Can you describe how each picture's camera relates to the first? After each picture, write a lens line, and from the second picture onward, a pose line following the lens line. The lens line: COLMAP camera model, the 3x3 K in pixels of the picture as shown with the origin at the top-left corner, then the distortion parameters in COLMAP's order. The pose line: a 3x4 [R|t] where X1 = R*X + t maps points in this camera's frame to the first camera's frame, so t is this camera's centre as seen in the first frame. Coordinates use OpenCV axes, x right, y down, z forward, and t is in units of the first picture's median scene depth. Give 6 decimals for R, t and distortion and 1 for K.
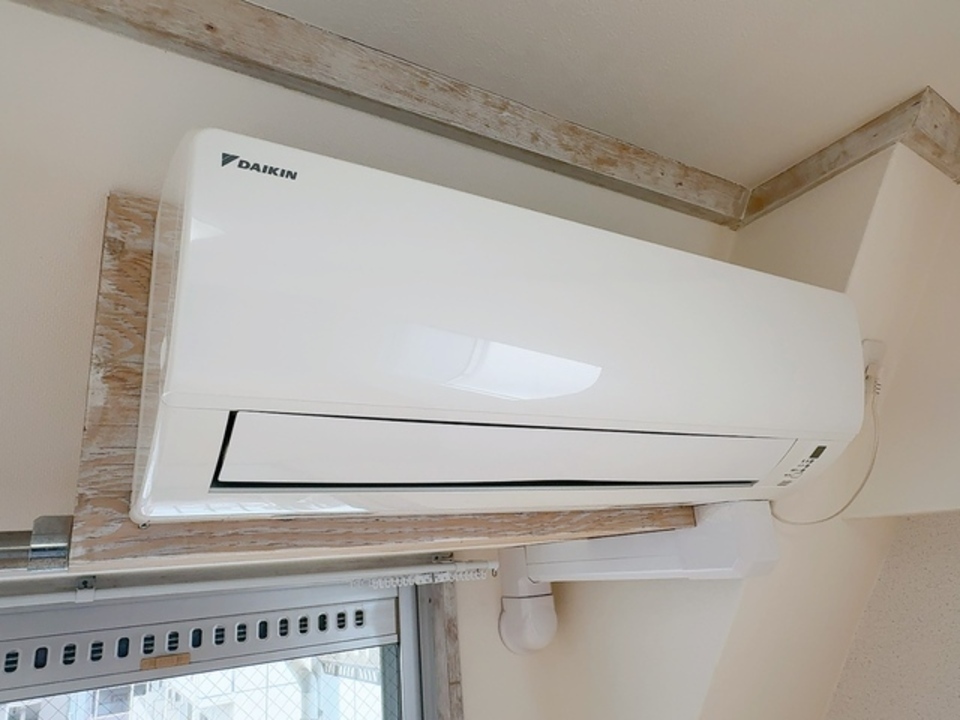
lens RADIAL K [[638.0, 0, 479.4], [0, 638.0, 363.2], [0, 0, 1]] dist [0.018345, 0.005864]
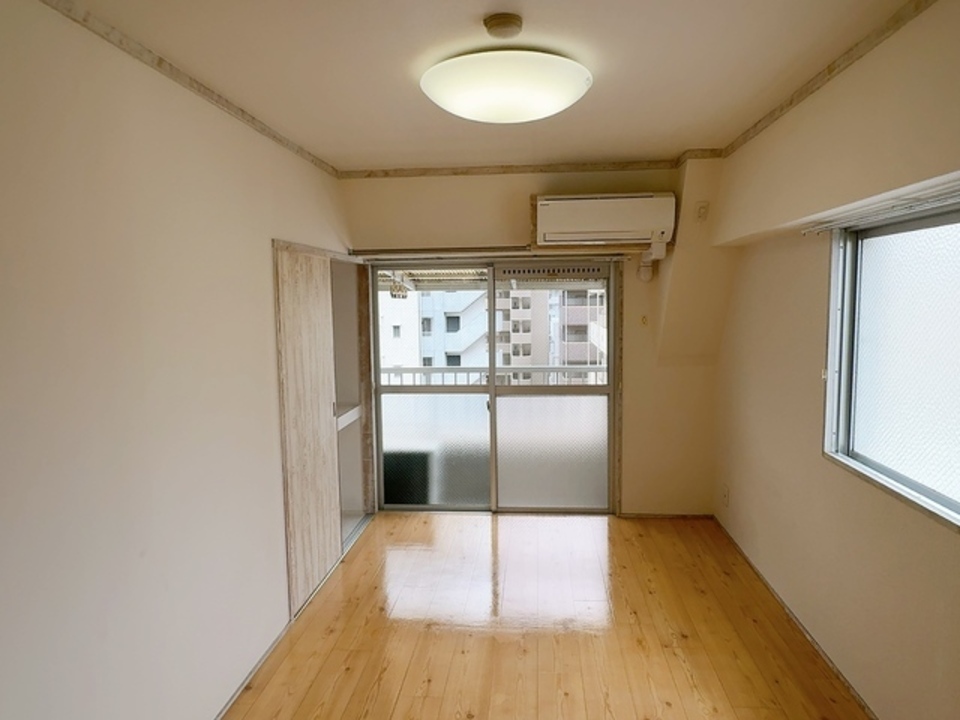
lens RADIAL K [[638.0, 0, 479.6], [0, 638.0, 359.2], [0, 0, 1]] dist [0.018345, 0.005864]
pose [[0.804800, 0.127122, -0.579773, 3.081800], [0.129348, 0.915756, 0.380342, -1.315483], [0.579280, -0.381092, 0.720558, -4.765350]]
